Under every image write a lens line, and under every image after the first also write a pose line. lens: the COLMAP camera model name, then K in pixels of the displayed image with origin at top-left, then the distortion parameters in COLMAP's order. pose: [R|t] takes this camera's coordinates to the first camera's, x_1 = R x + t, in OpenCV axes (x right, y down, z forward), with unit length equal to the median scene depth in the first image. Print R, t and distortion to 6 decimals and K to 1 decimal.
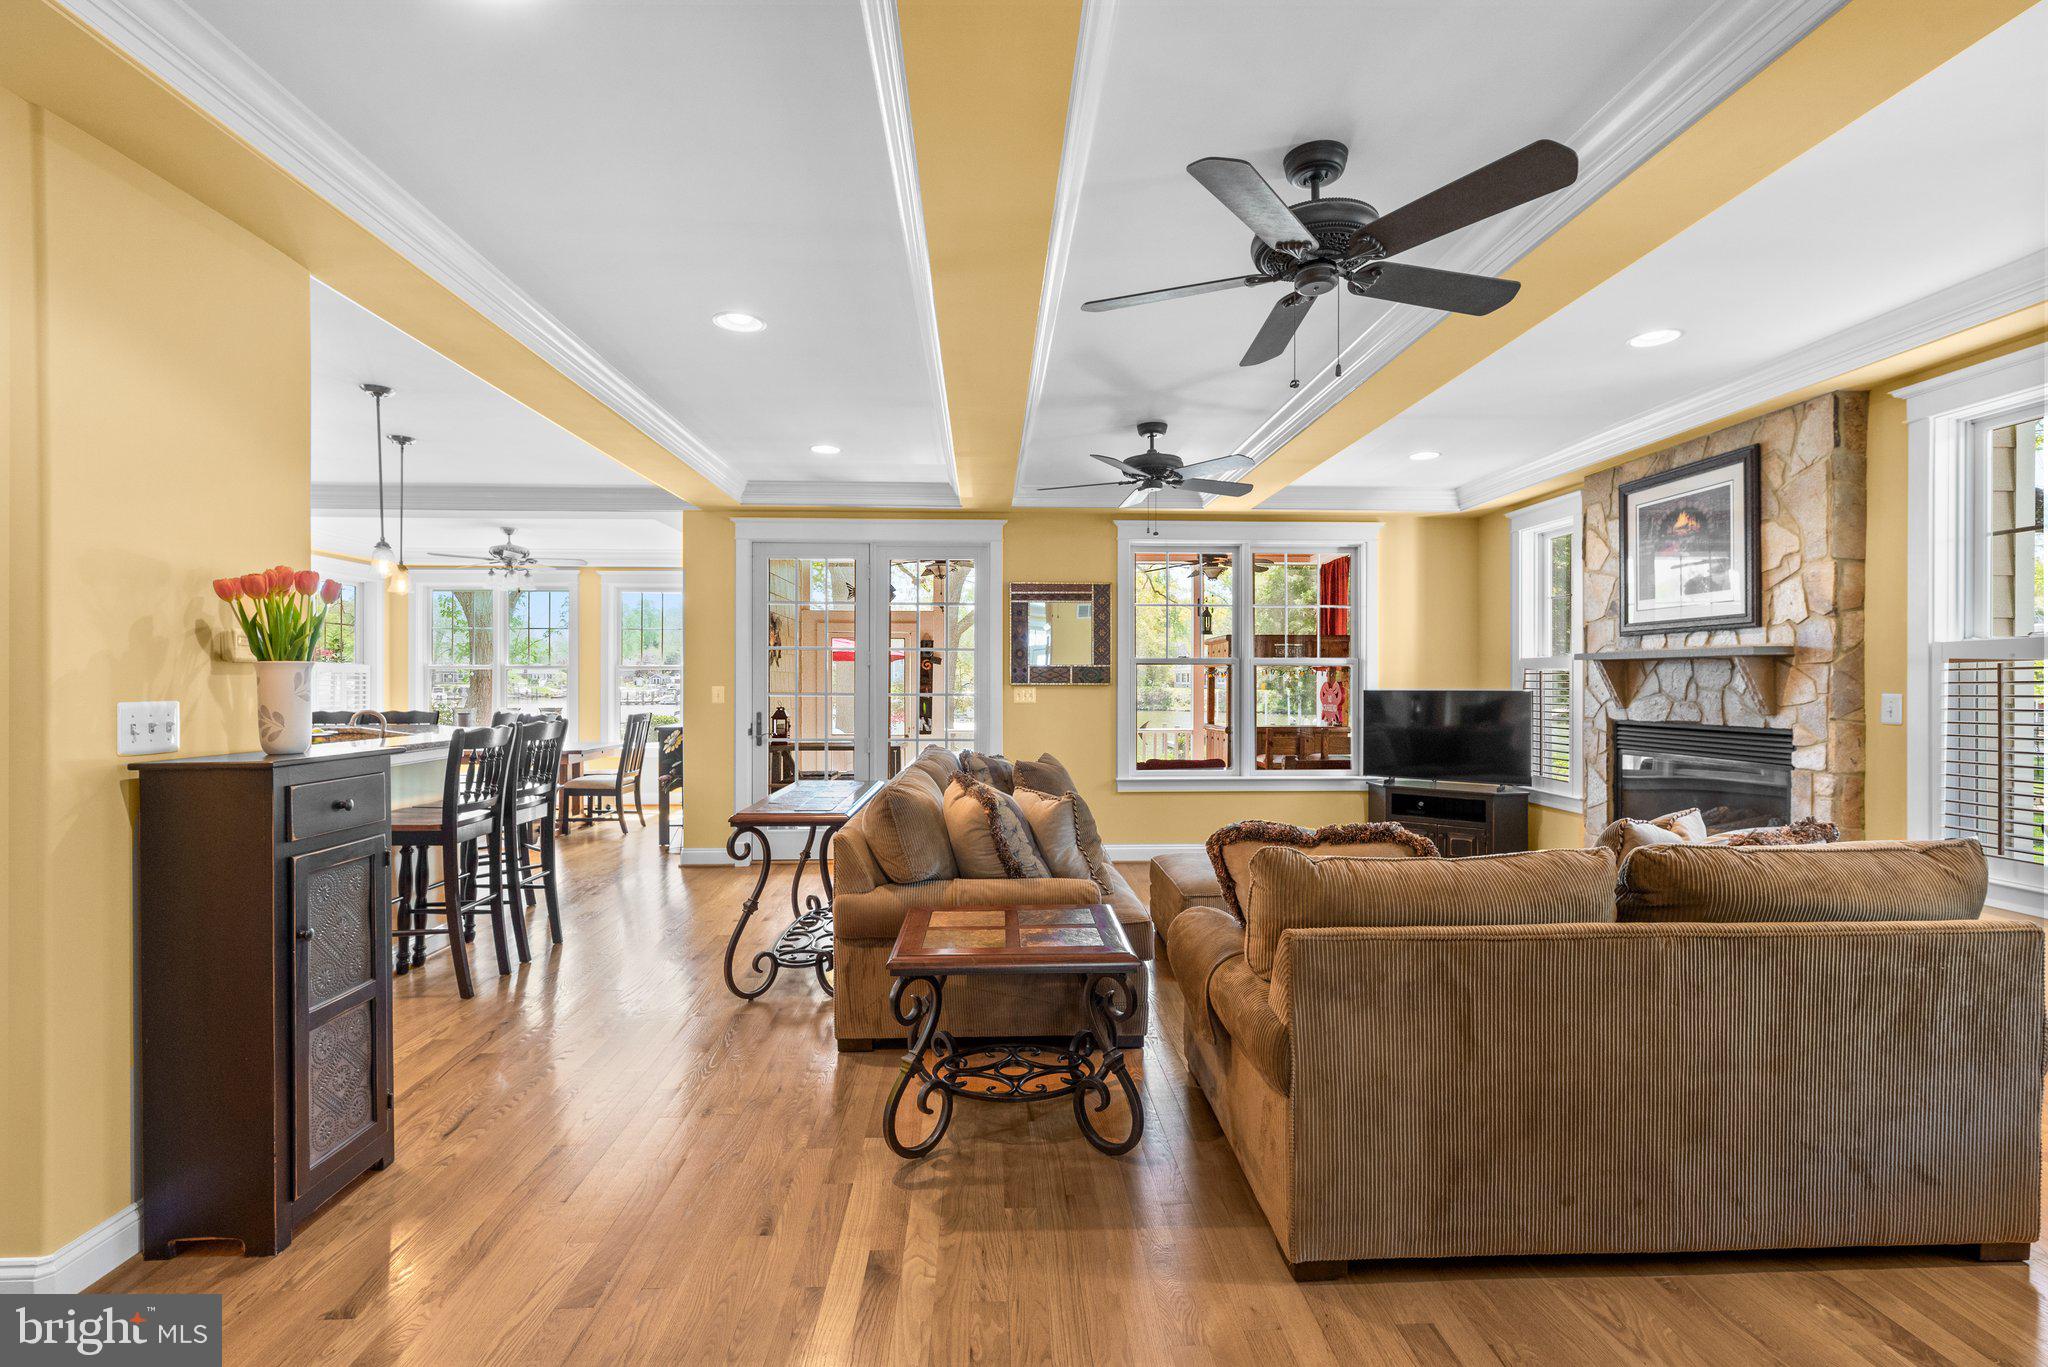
lens RADIAL K [[913.8, 0, 1025.0], [0, 913.8, 686.7], [0, 0, 1]] dist [0.001201, -0.000241]
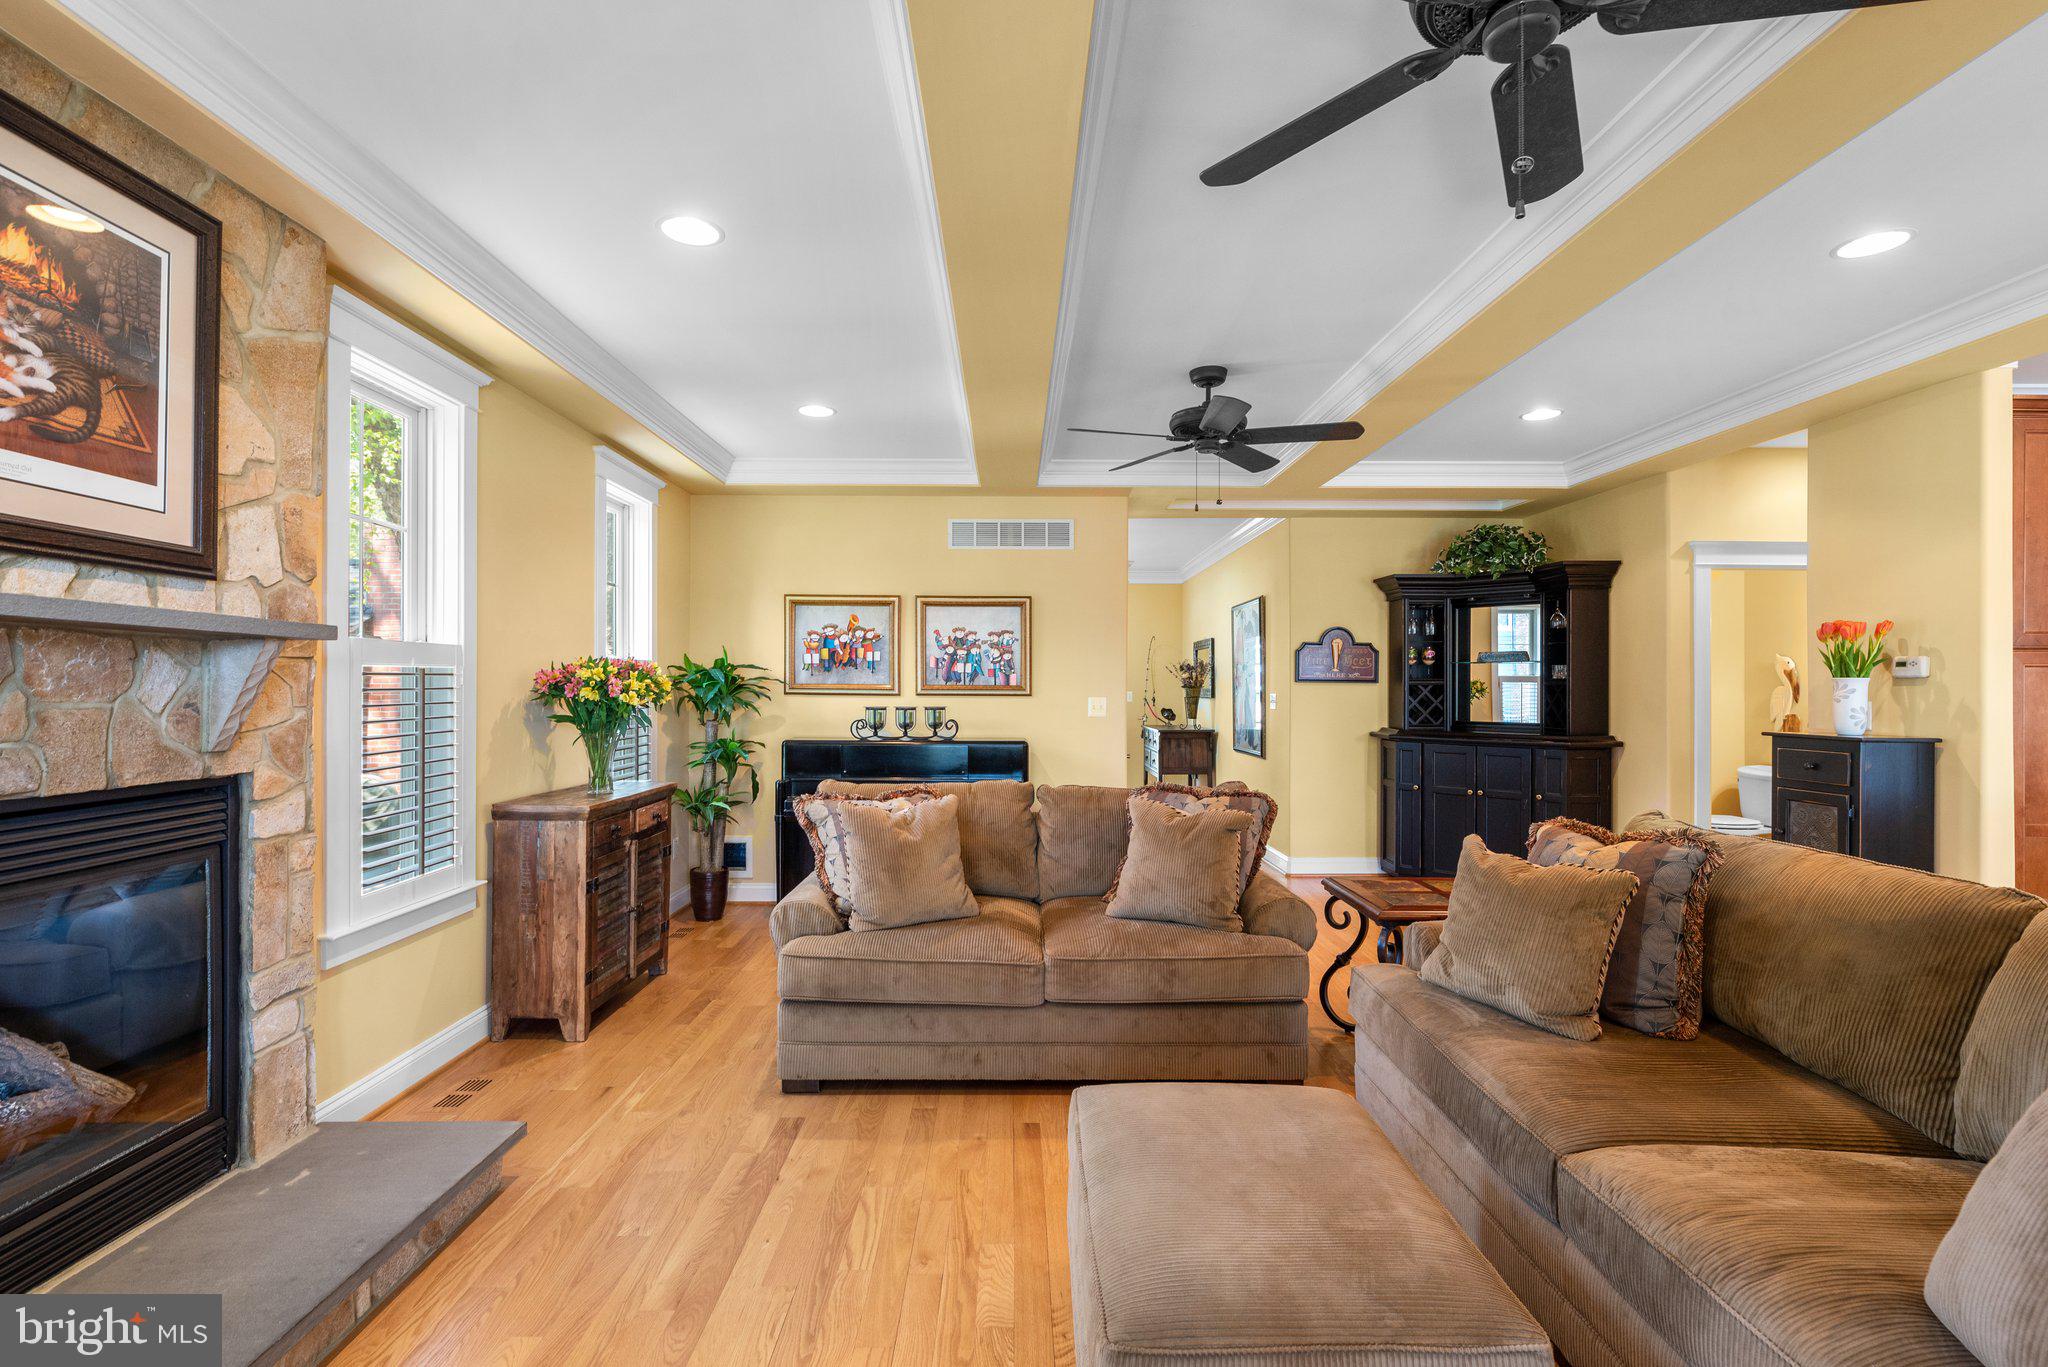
lens RADIAL K [[913.8, 0, 1025.0], [0, 913.8, 686.7], [0, 0, 1]] dist [0.001201, -0.000241]
pose [[-0.999550, -0.001660, 0.029967, 0.275156], [-0.001588, 0.999996, 0.002446, -0.006743], [-0.029971, 0.002398, -0.999548, 1.222658]]
